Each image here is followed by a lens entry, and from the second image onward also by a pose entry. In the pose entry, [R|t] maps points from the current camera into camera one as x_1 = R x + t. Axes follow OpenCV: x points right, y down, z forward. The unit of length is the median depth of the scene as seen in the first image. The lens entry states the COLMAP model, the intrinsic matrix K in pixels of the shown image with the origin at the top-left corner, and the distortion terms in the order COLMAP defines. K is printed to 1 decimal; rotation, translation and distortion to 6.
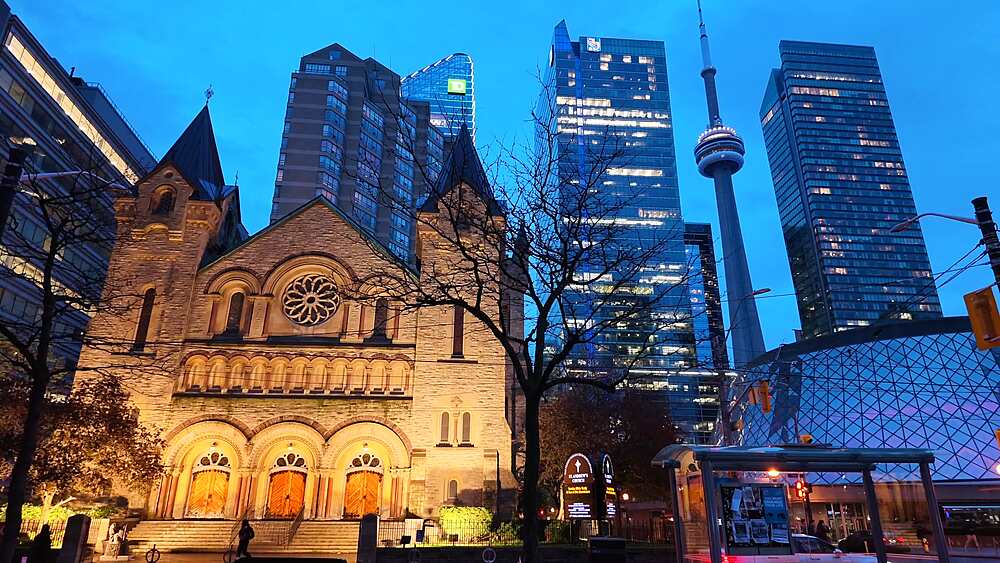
lens RADIAL K [[630.0, 0, 500.0], [0, 630.0, 281.5], [0, 0, 1]] dist [0.132390, -0.261769]
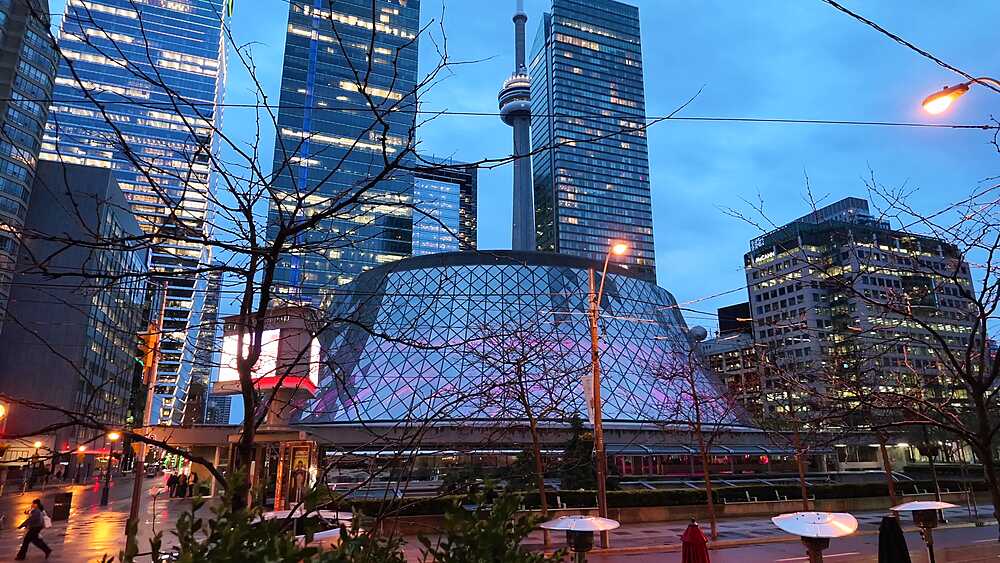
lens RADIAL K [[630.0, 0, 500.0], [0, 630.0, 281.5], [0, 0, 1]] dist [0.132390, -0.261769]
pose [[0.956517, 0.065617, 0.284201, 0.313985], [-0.092620, 0.992267, 0.082629, 0.019002], [-0.276582, -0.105359, 0.955197, 0.073528]]
